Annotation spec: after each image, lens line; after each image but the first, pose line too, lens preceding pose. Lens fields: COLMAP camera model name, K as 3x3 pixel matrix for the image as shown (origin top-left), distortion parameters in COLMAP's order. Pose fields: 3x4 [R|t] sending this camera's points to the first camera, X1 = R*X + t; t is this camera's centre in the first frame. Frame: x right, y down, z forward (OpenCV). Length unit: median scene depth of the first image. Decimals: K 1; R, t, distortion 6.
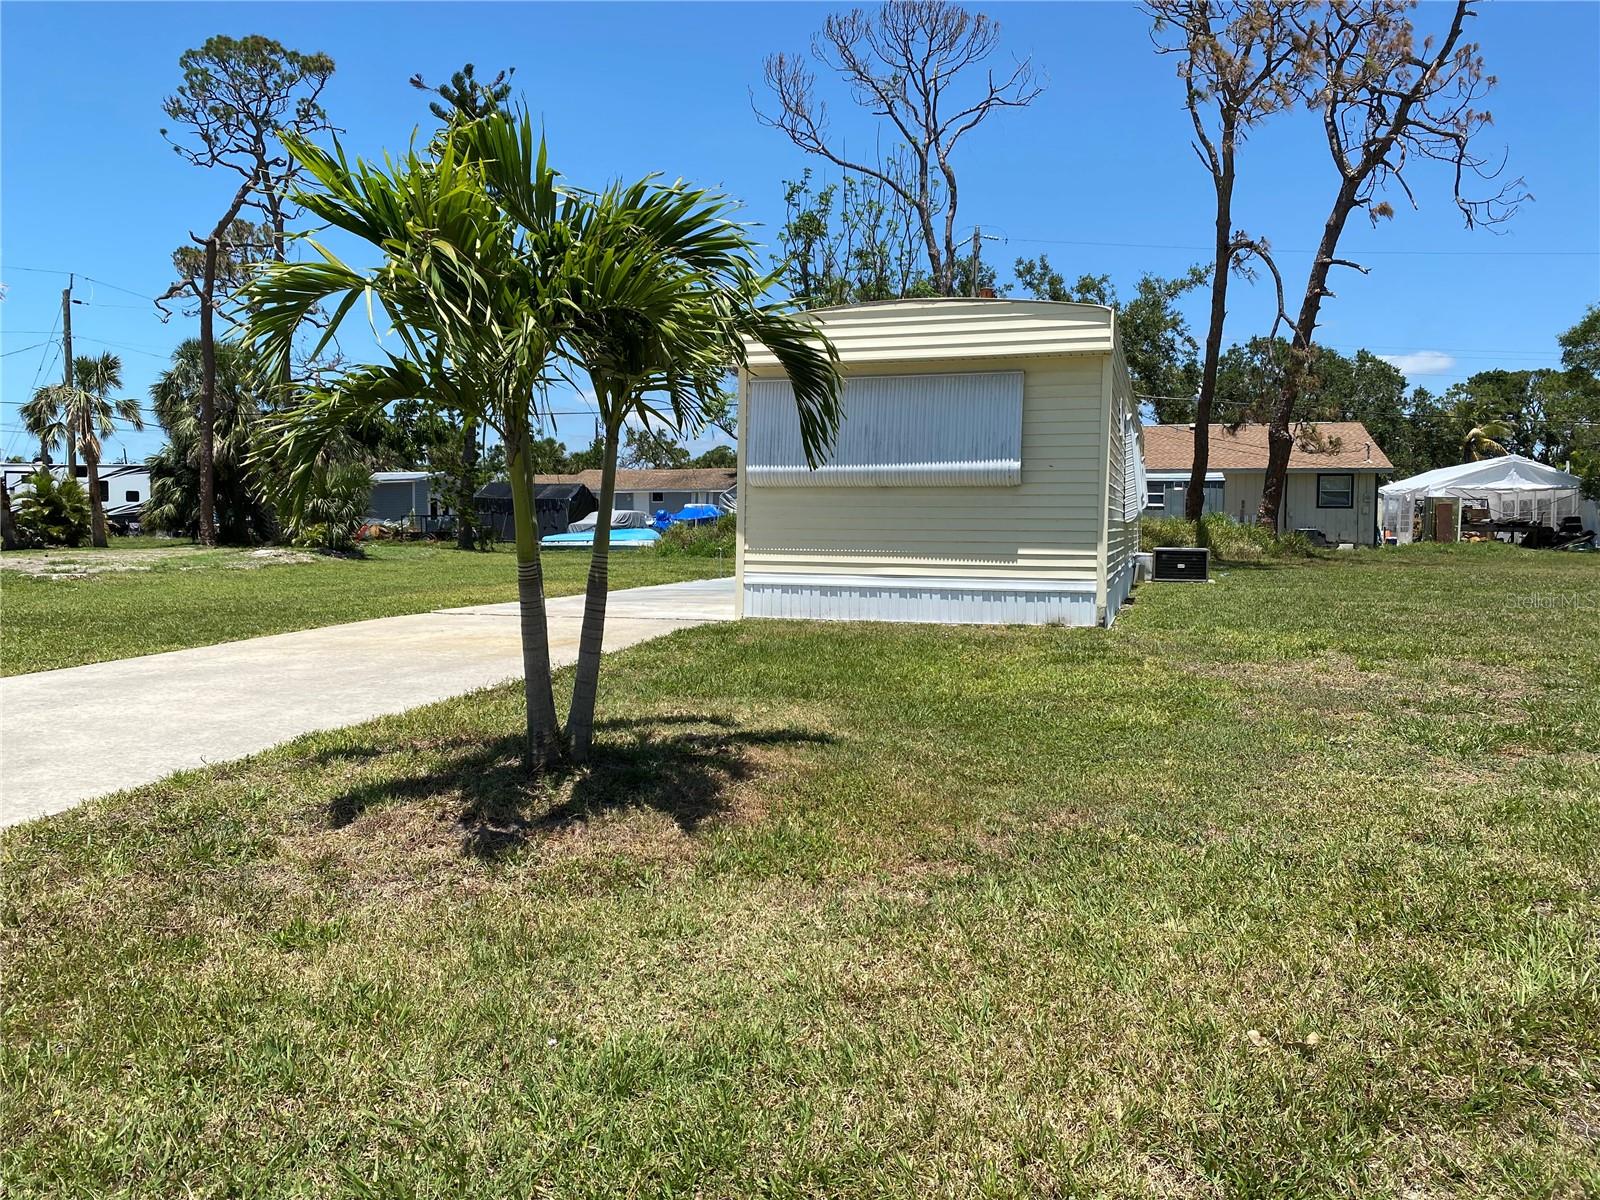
lens RADIAL K [[1240.9, 0, 753.7], [0, 1240.9, 597.1], [0, 0, 1]] dist [0.004882, -0.006749]
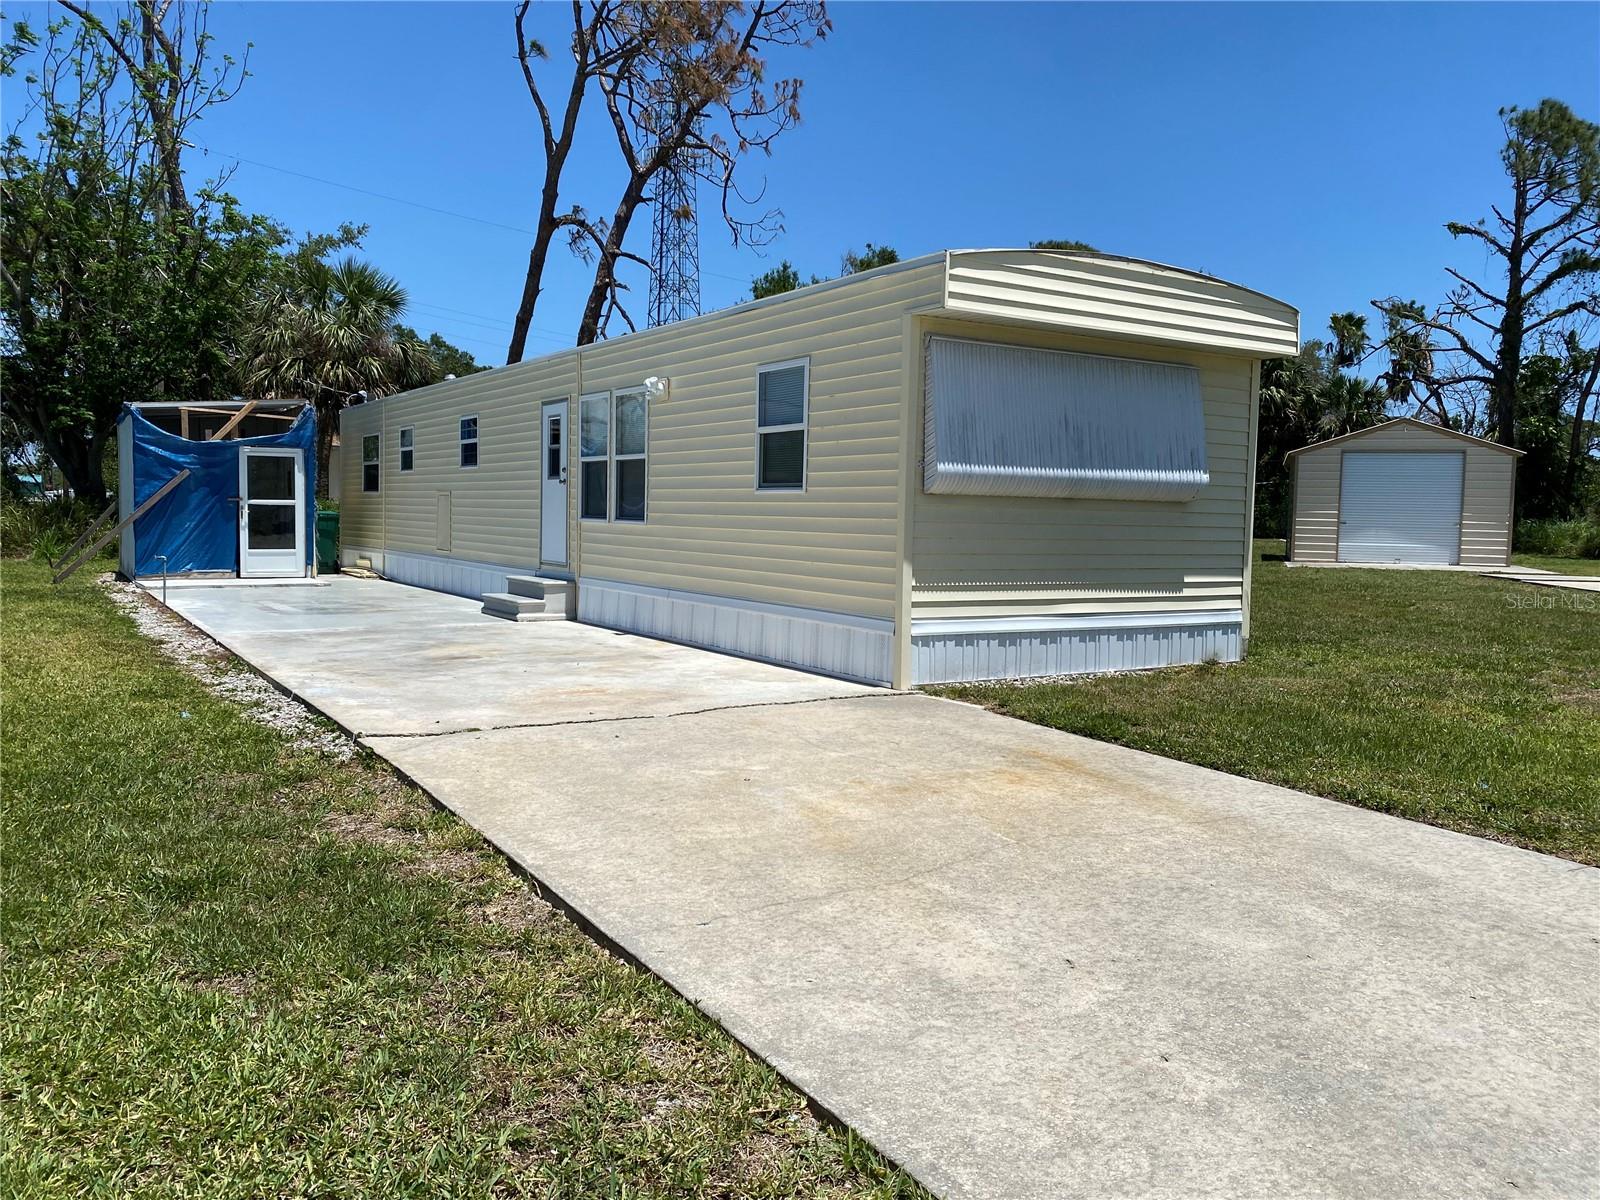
lens RADIAL K [[1242.2, 0, 805.0], [0, 1242.2, 578.2], [0, 0, 1]] dist [0.040986, -0.030344]
pose [[0.640688, -0.034687, 0.767017, -0.224391], [0.030066, 0.999346, 0.020079, -0.023069], [-0.767212, 0.010197, 0.641312, 0.240710]]
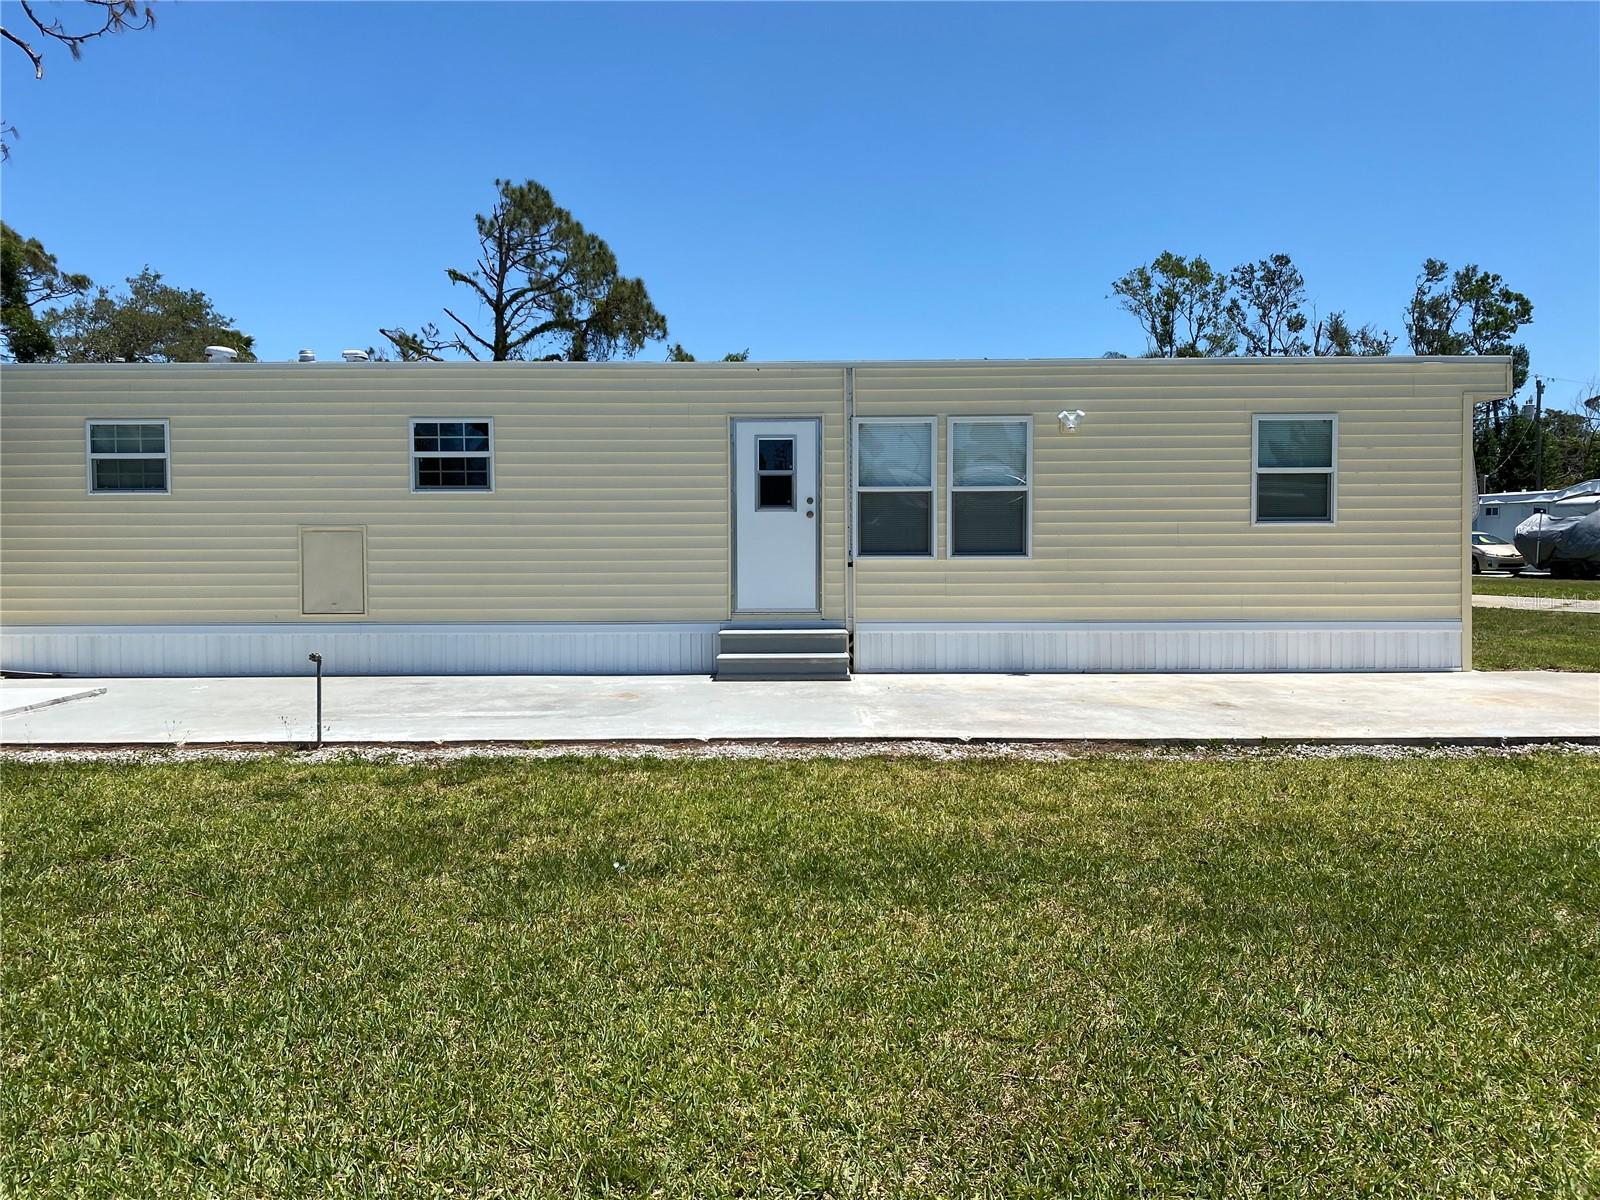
lens RADIAL K [[1239.2, 0, 804.4], [0, 1239.2, 577.1], [0, 0, 1]] dist [0.058062, -0.062805]
pose [[-0.286404, -0.034587, 0.957484, -0.299710], [0.057527, 0.996924, 0.053219, -0.051184], [-0.956380, 0.070323, -0.283534, 0.689795]]
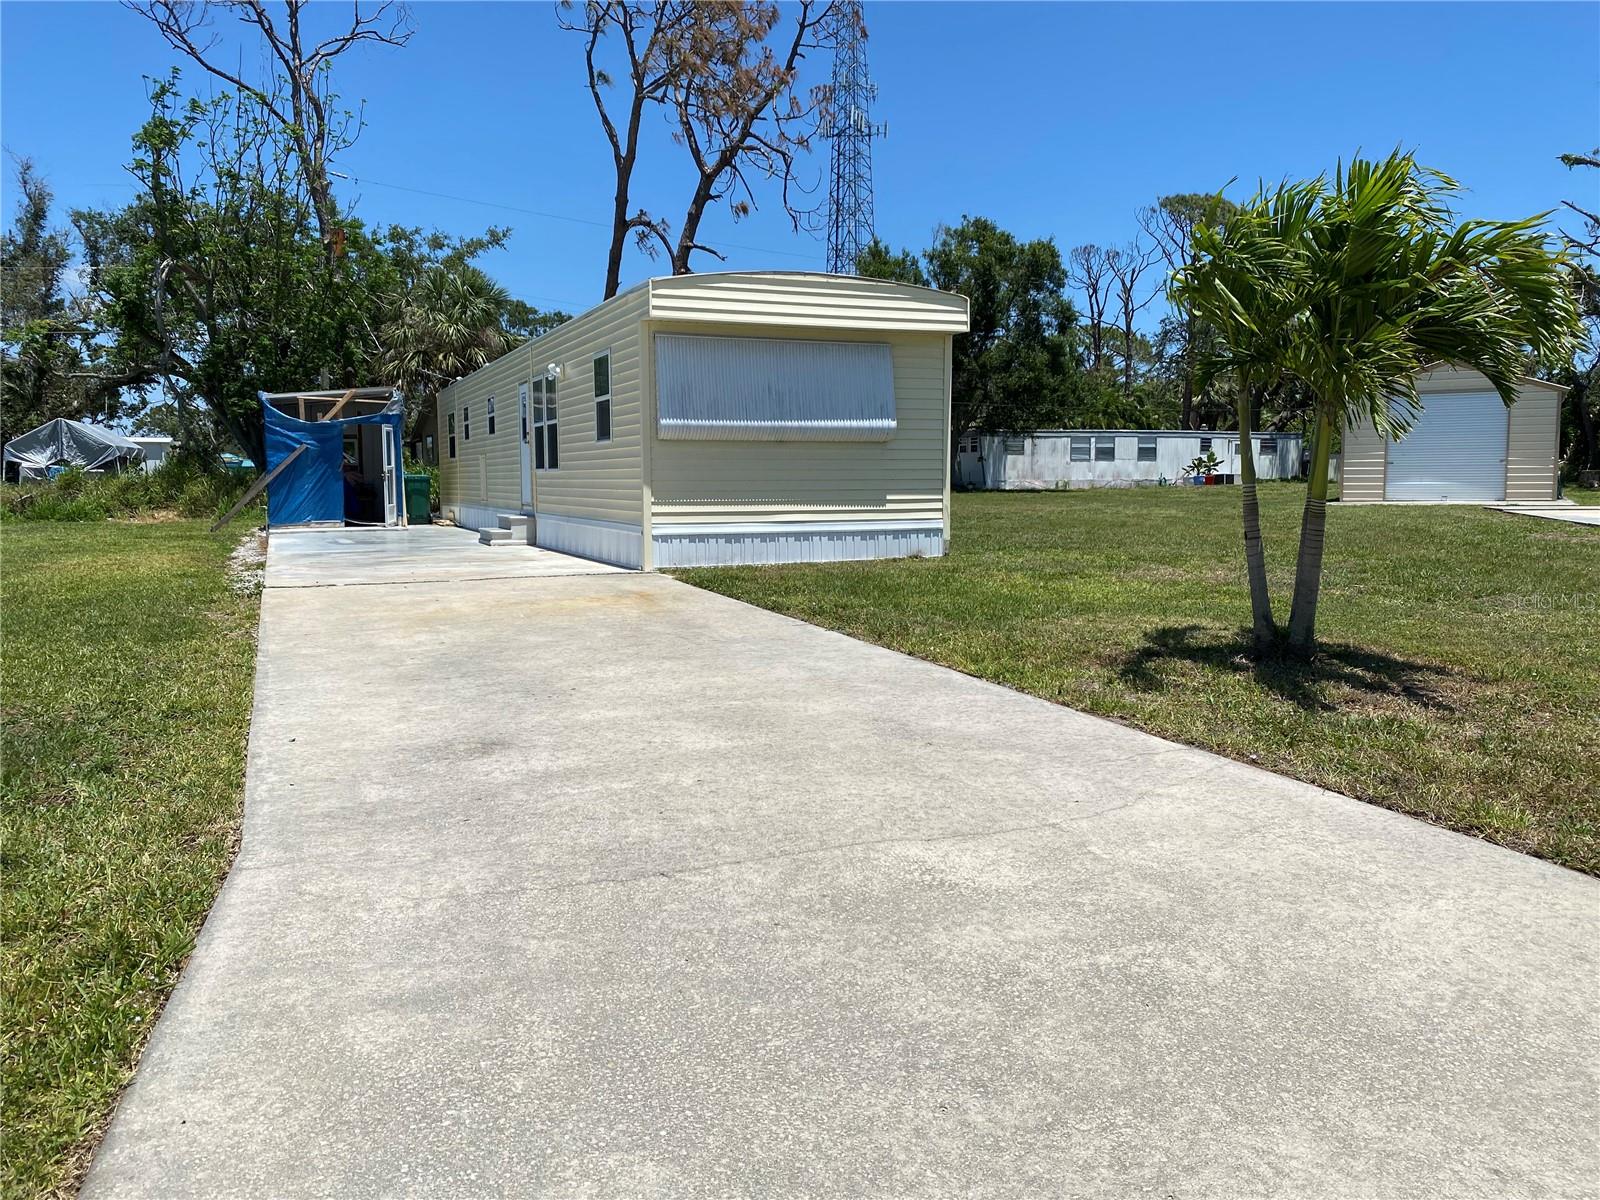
lens RADIAL K [[1239.2, 0, 804.4], [0, 1239.2, 577.1], [0, 0, 1]] dist [0.058062, -0.062805]
pose [[0.757075, -0.065637, 0.650022, -0.229505], [0.051811, 0.997839, 0.040414, -0.004533], [-0.651270, 0.003082, 0.758840, 0.056711]]
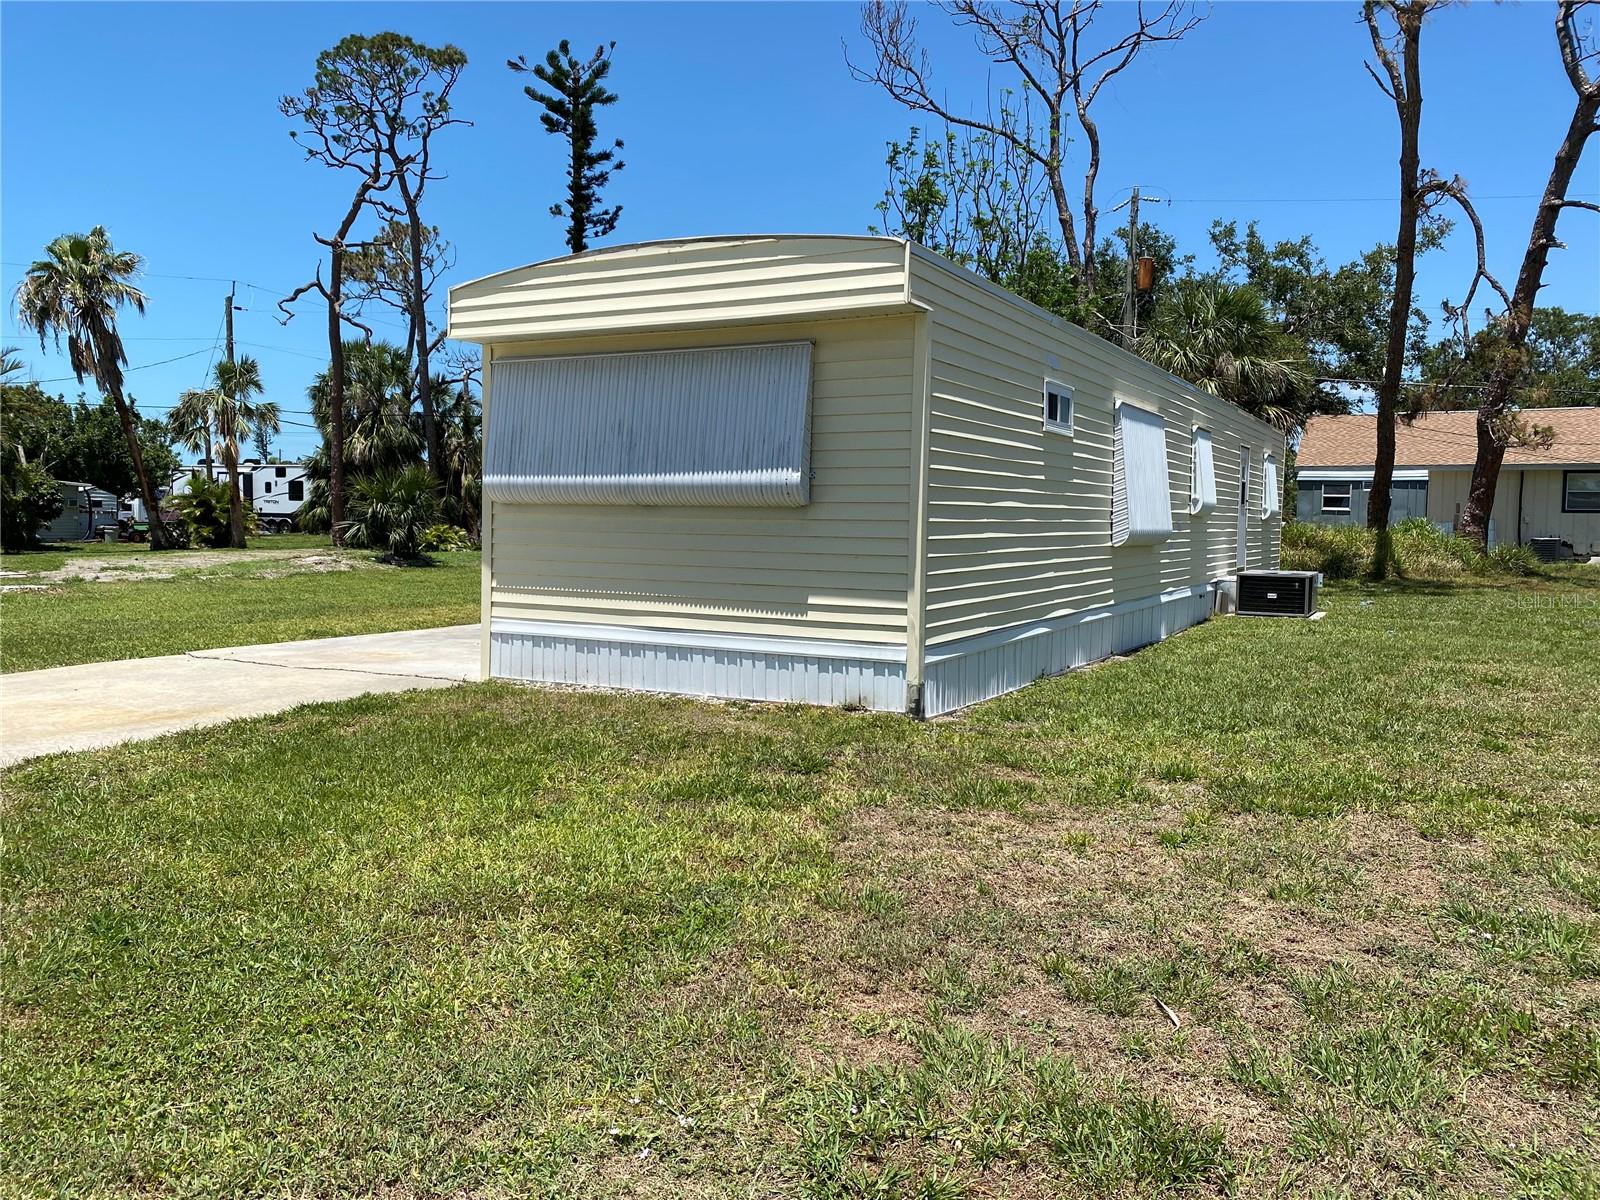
lens RADIAL K [[1248.1, 0, 739.9], [0, 1248.1, 603.4], [0, 0, 1]] dist [0.007406, -0.008168]
pose [[0.979372, 0.016337, -0.201402, 0.116755], [-0.014751, 0.999847, 0.009369, -0.015019], [0.201524, -0.006205, 0.979464, 0.111792]]
